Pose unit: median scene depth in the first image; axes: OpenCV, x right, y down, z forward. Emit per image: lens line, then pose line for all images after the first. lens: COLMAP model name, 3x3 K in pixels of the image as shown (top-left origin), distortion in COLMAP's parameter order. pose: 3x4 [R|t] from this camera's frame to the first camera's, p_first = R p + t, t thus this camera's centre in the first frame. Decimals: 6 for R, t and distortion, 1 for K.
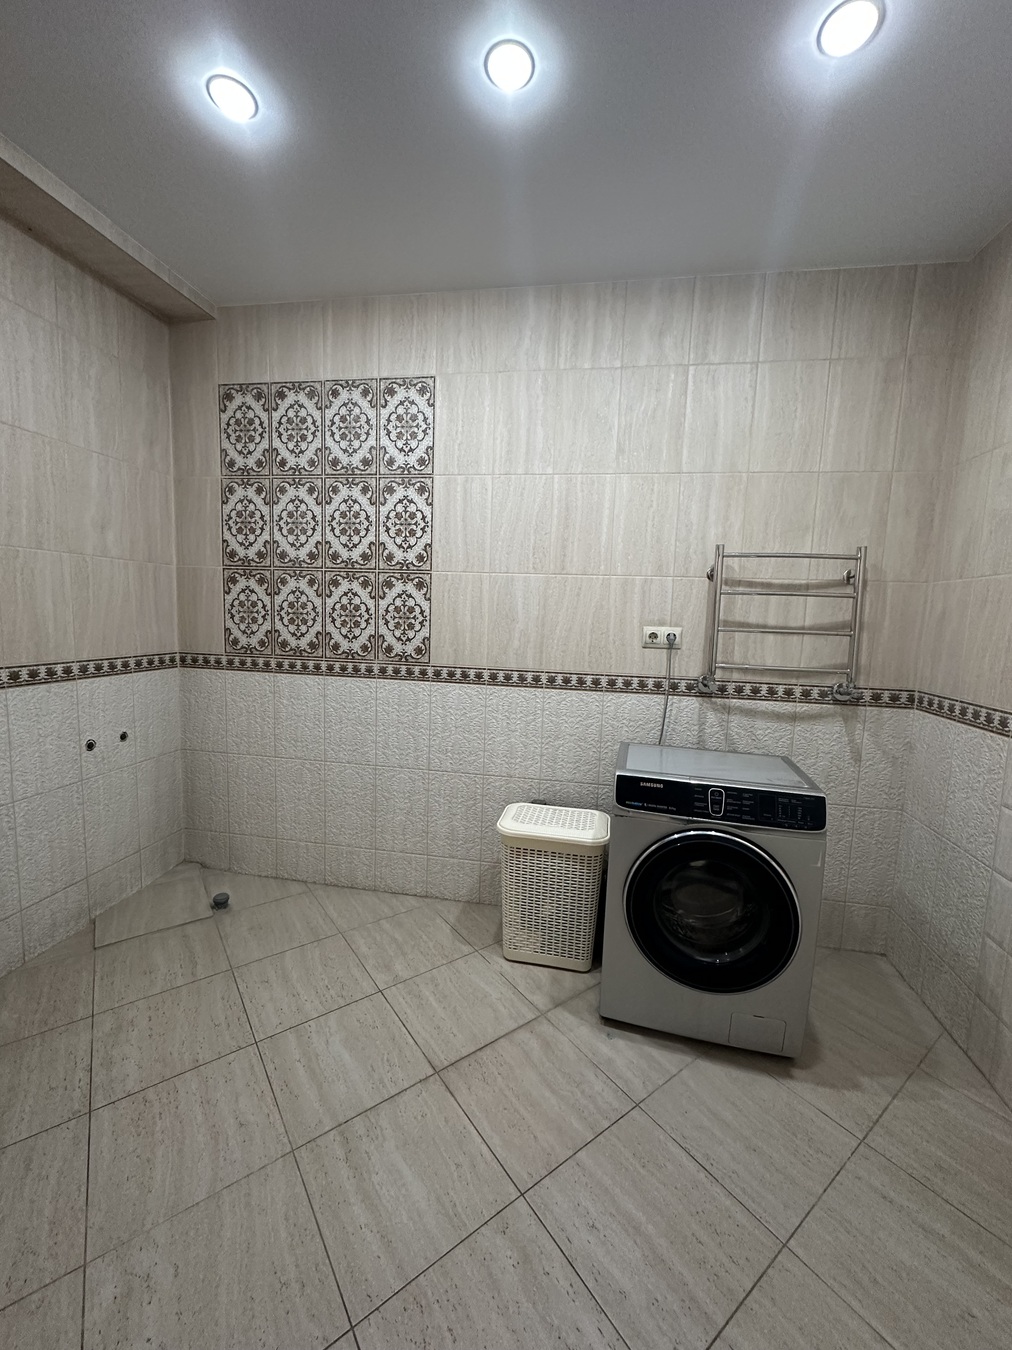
lens RADIAL K [[540.4, 0, 509.9], [0, 540.4, 676.2], [0, 0, 1]] dist [0.003492, 0.000327]
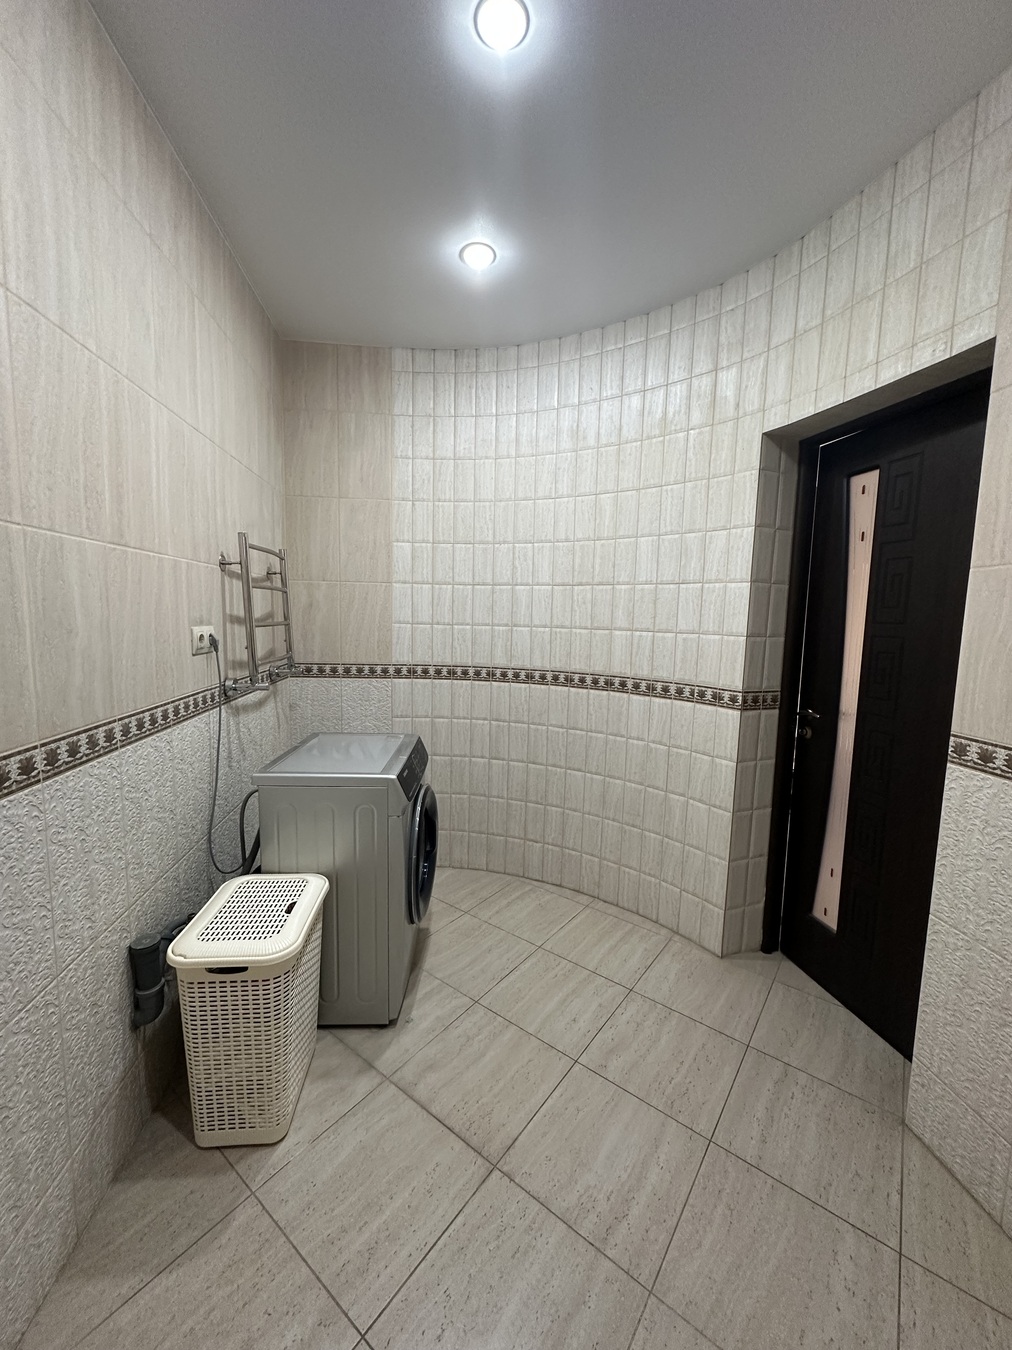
lens RADIAL K [[540.4, 0, 503.2], [0, 540.4, 673.8], [0, 0, 1]] dist [0.003492, 0.000327]
pose [[-0.280547, -0.146128, 0.948652, -0.554553], [0.077059, 0.981724, 0.174011, -0.117785], [-0.956742, 0.121921, -0.264159, 0.742903]]
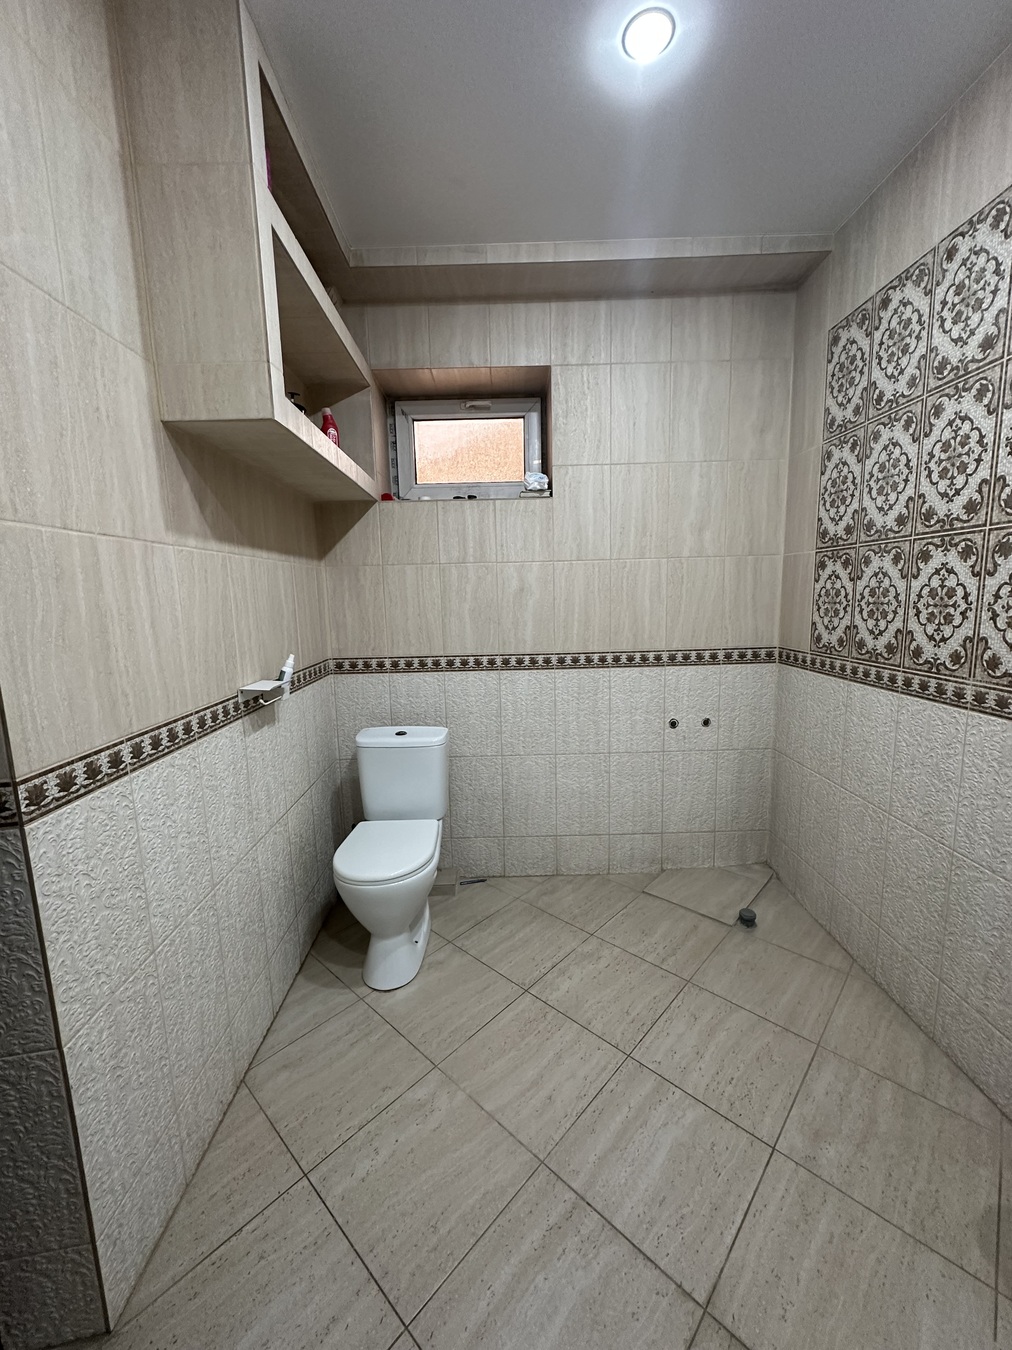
lens RADIAL K [[540.4, 0, 500.0], [0, 540.4, 675.4], [0, 0, 1]] dist [0.003492, 0.000327]
pose [[0.170387, 0.108964, -0.979334, 0.256183], [-0.081276, 0.992035, 0.096237, -0.050637], [0.982020, 0.063199, 0.177886, 0.391044]]
